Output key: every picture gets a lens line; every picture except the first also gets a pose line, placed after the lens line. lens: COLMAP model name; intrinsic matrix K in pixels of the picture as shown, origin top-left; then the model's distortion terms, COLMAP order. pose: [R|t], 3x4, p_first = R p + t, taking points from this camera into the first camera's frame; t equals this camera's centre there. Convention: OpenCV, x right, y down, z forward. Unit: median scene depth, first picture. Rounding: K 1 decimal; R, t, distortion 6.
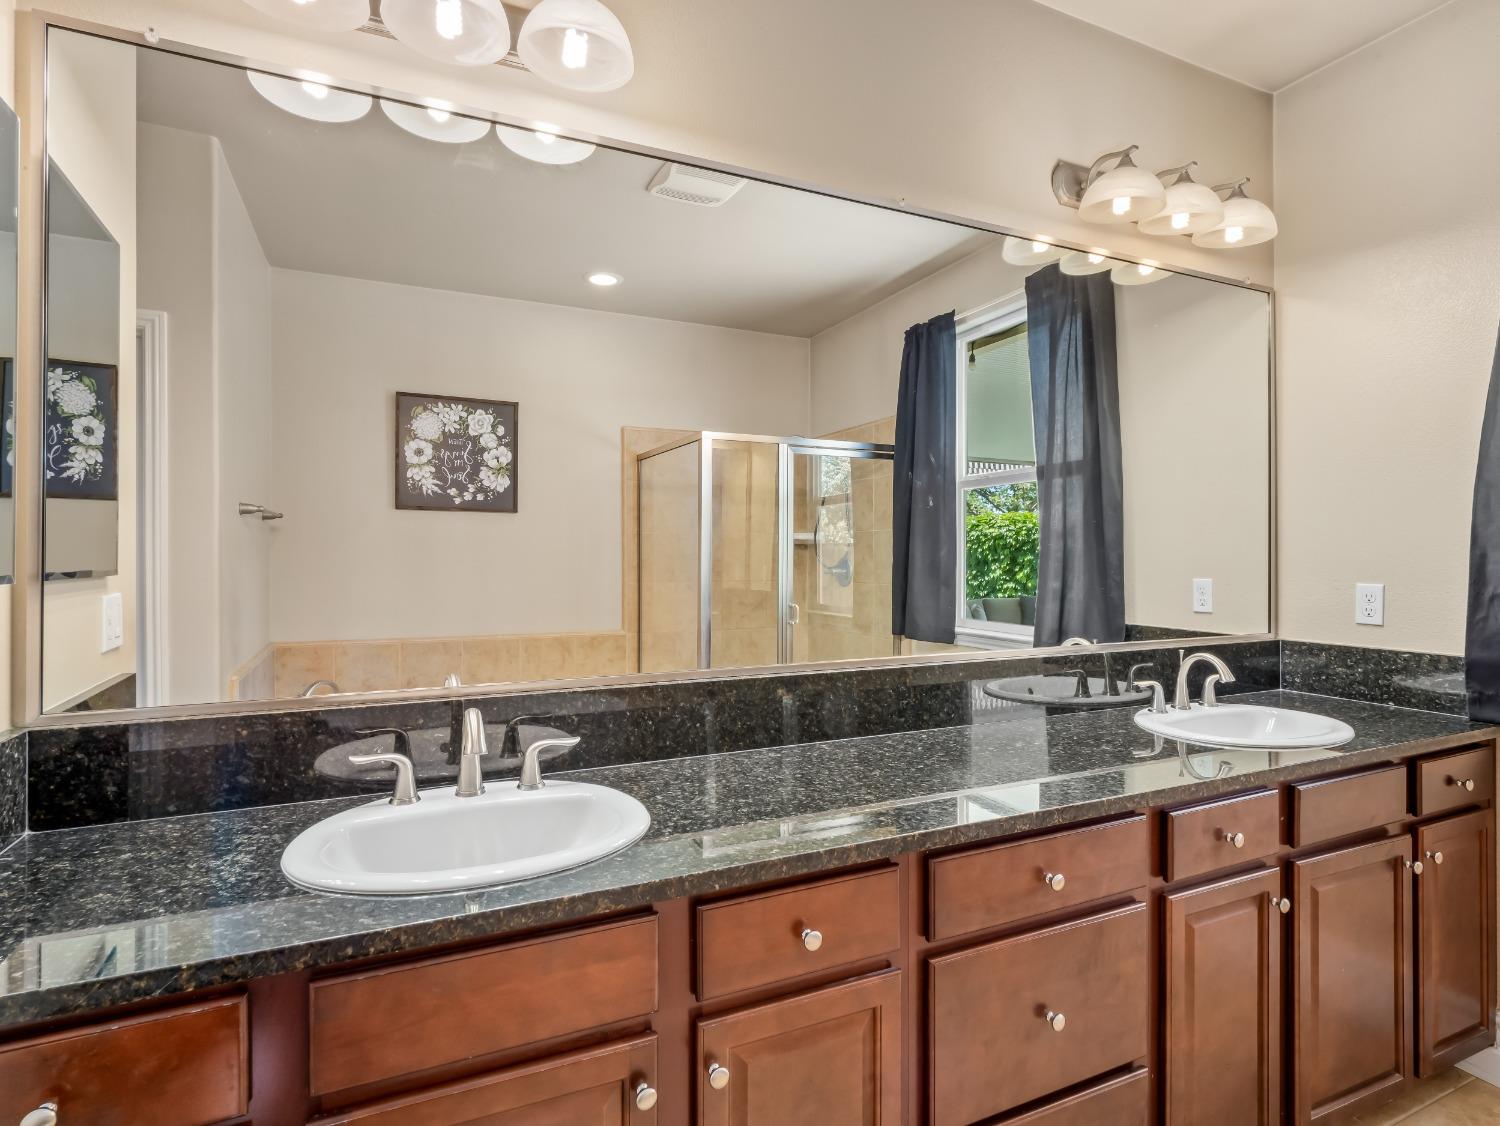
lens RADIAL K [[792.4, 0, 749.2], [0, 792.4, 552.0], [0, 0, 1]] dist [-0.001425, -0.000654]
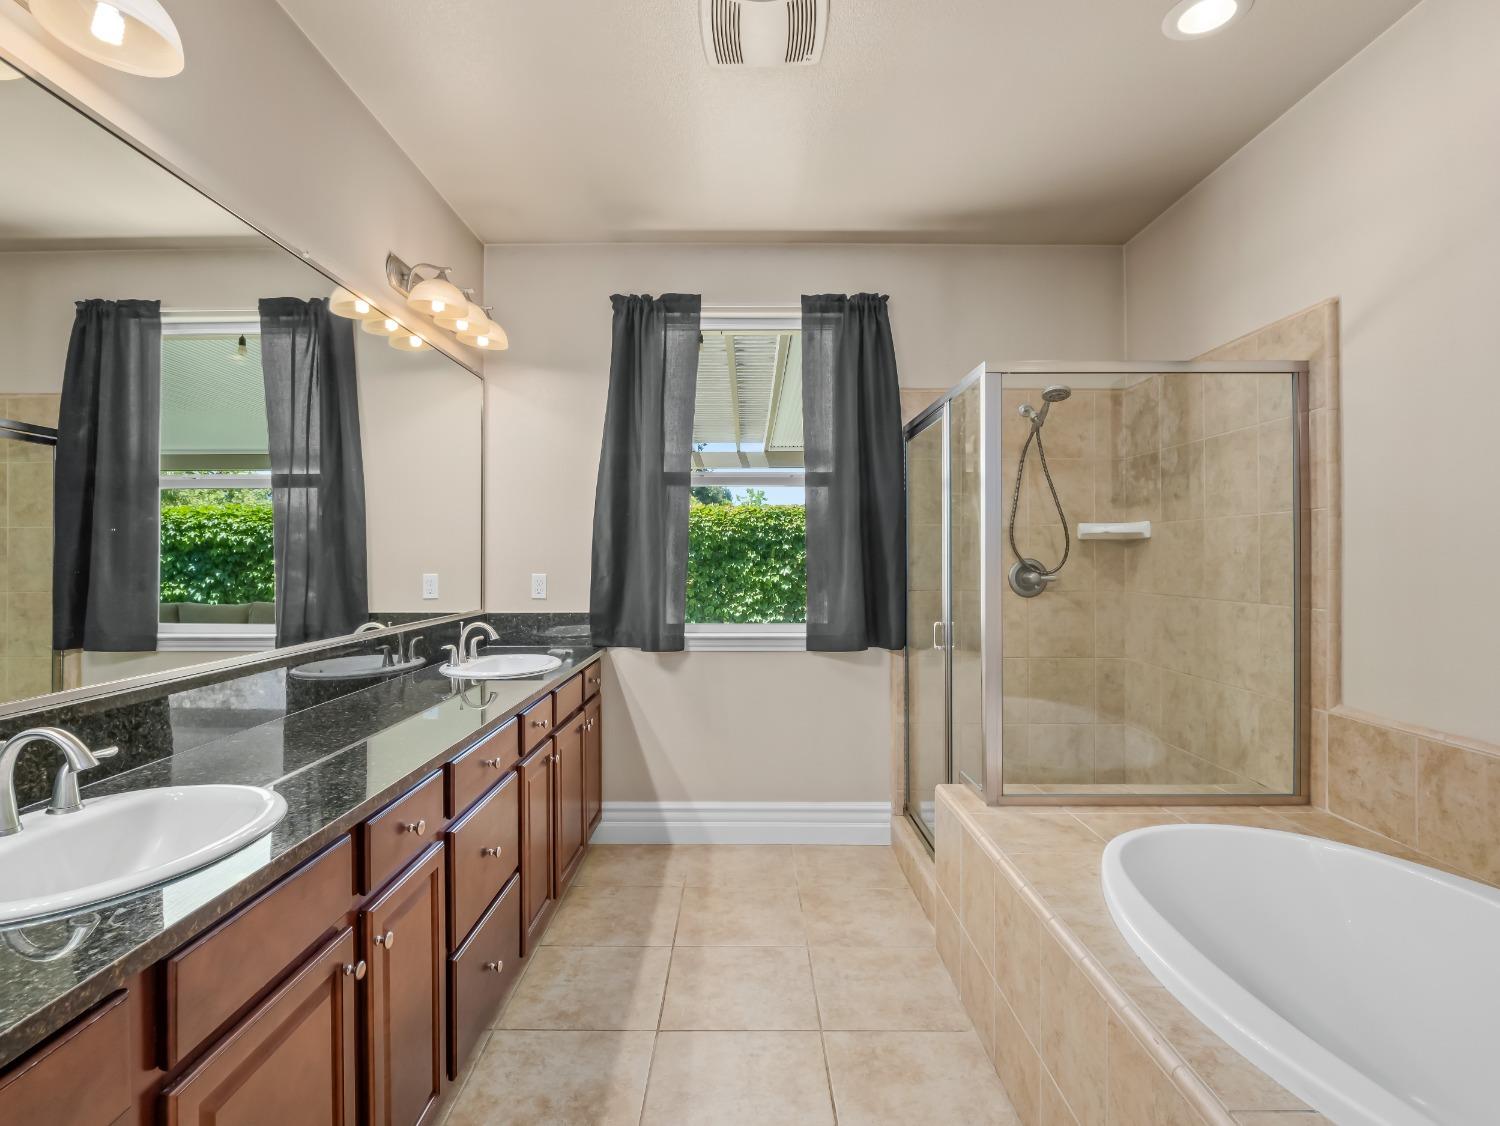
lens RADIAL K [[756.8, 0, 772.1], [0, 756.8, 554.0], [0, 0, 1]] dist [-0.002132, -0.001263]
pose [[0.387485, 0.002744, 0.921872, -0.436930], [-0.001644, 0.999996, -0.002286, 0.001252], [-0.921874, -0.000630, 0.387488, -0.049613]]
